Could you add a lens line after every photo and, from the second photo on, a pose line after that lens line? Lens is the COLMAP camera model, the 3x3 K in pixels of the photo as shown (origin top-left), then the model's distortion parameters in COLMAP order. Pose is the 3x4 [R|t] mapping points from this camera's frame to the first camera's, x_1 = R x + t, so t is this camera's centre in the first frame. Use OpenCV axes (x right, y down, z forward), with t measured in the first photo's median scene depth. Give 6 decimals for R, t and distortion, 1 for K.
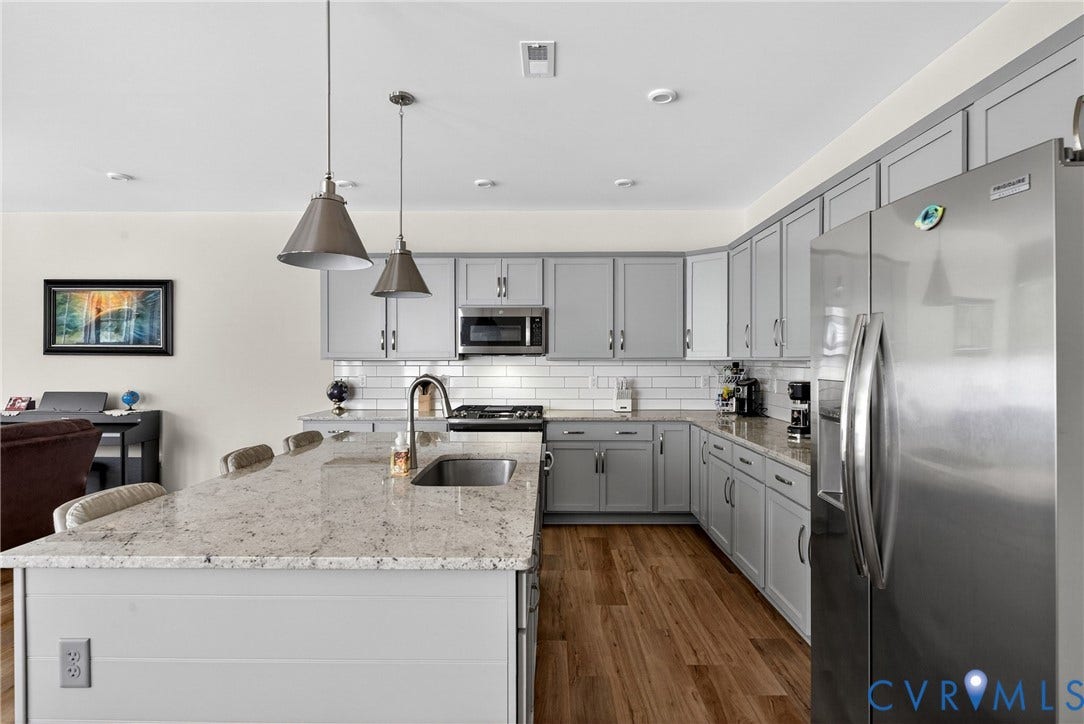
lens RADIAL K [[560.5, 0, 543.4], [0, 560.5, 359.4], [0, 0, 1]] dist [-0.004950, -0.000063]
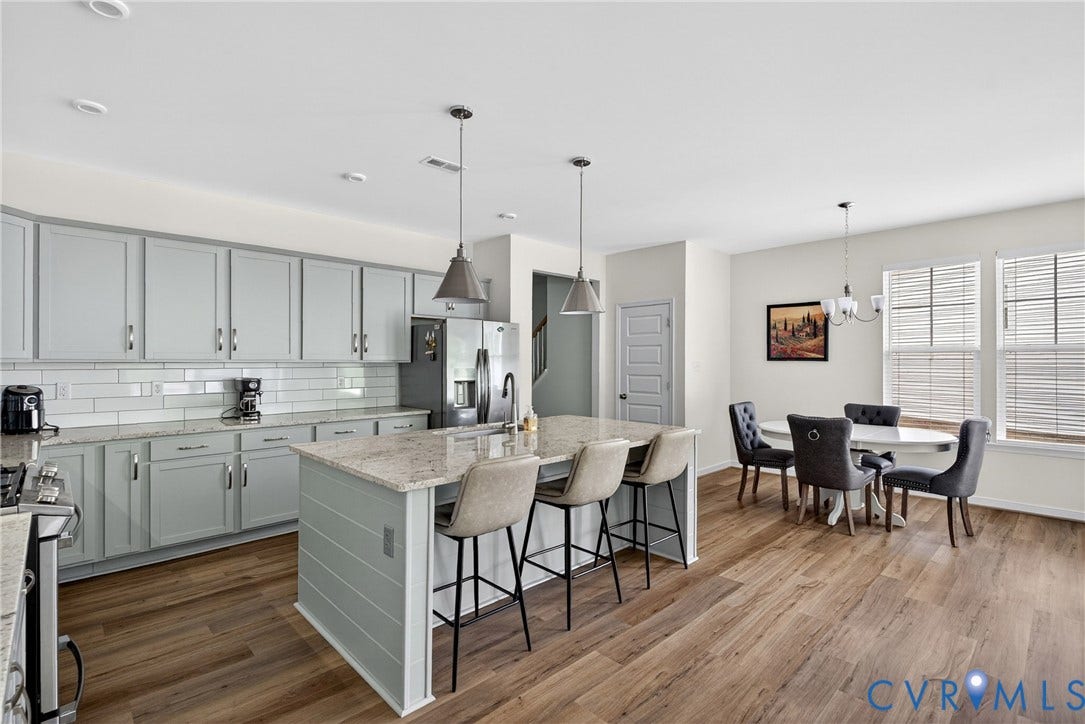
lens RADIAL K [[508.0, 0, 541.2], [0, 508.0, 362.6], [0, 0, 1]] dist [0.003130, 0.000067]
pose [[-0.694312, -0.000206, 0.719674, -0.621444], [0.000474, 1.000000, 0.000744, 0.000303], [-0.719674, 0.000858, -0.694312, 0.922628]]
